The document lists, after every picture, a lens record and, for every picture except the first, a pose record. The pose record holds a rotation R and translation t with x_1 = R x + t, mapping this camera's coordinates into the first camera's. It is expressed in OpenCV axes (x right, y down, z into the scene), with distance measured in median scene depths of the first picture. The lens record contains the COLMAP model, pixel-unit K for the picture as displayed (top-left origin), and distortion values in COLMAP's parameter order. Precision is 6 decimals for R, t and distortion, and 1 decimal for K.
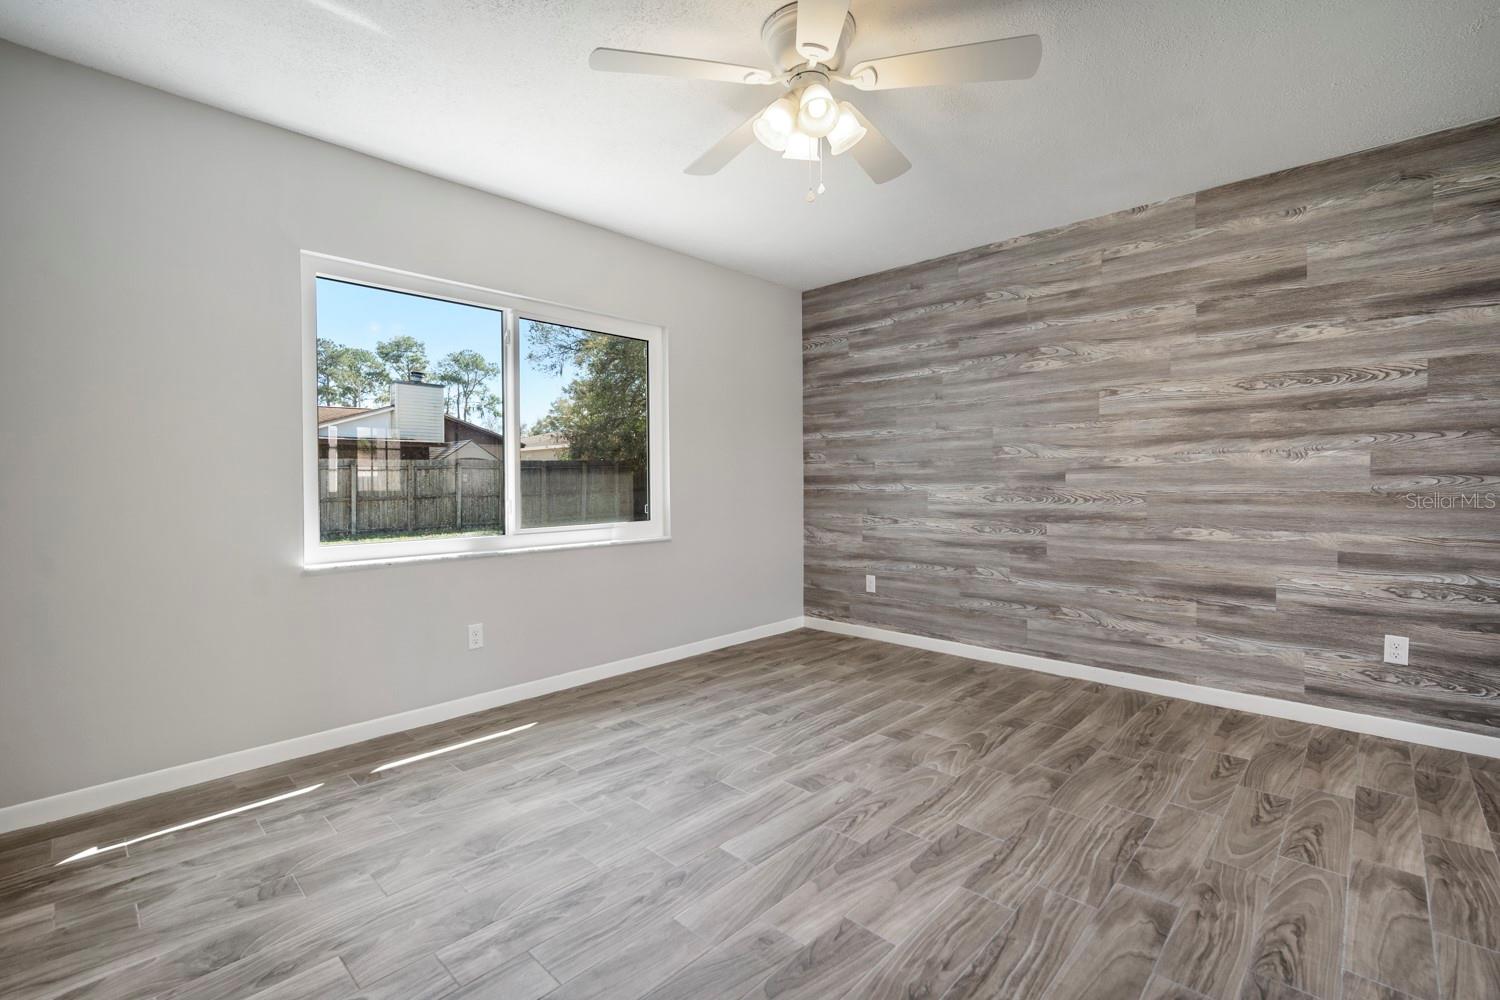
lens RADIAL K [[660.8, 0, 750.6], [0, 660.8, 488.8], [0, 0, 1]] dist [-0.008724, 0.001868]
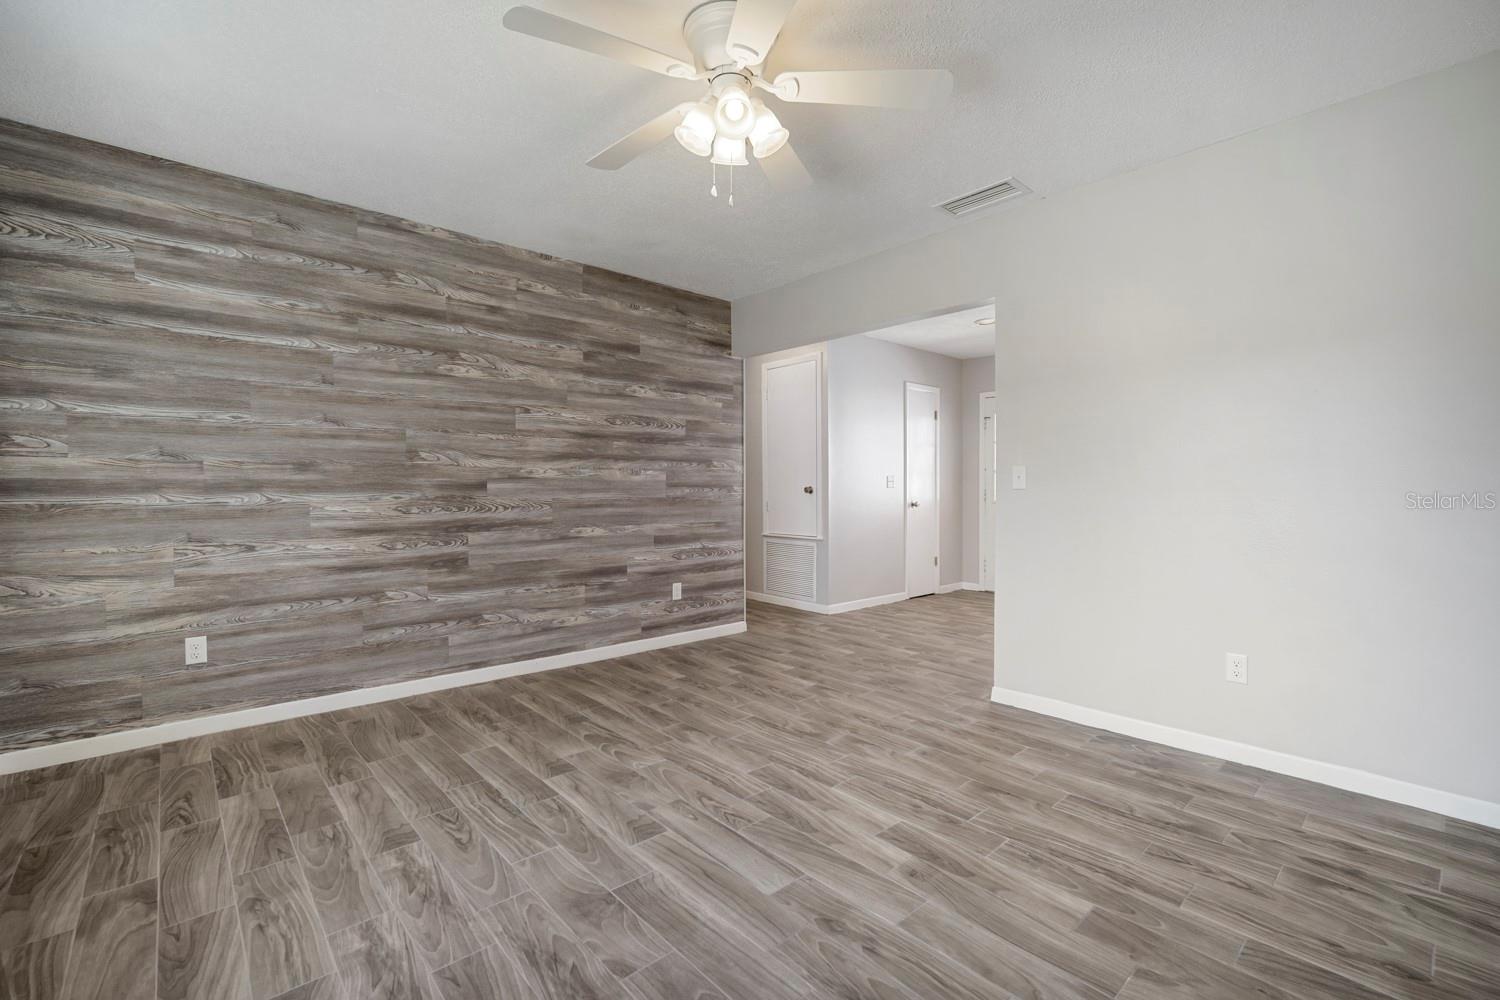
lens RADIAL K [[661.8, 0, 750.0], [0, 661.8, 500.0], [0, 0, 1]] dist [-0.009178, 0.000249]
pose [[0.072044, -0.013200, 0.997314, -0.582576], [0.010489, 0.999867, 0.012476, -0.005672], [-0.997346, 0.009563, 0.072173, 0.589902]]
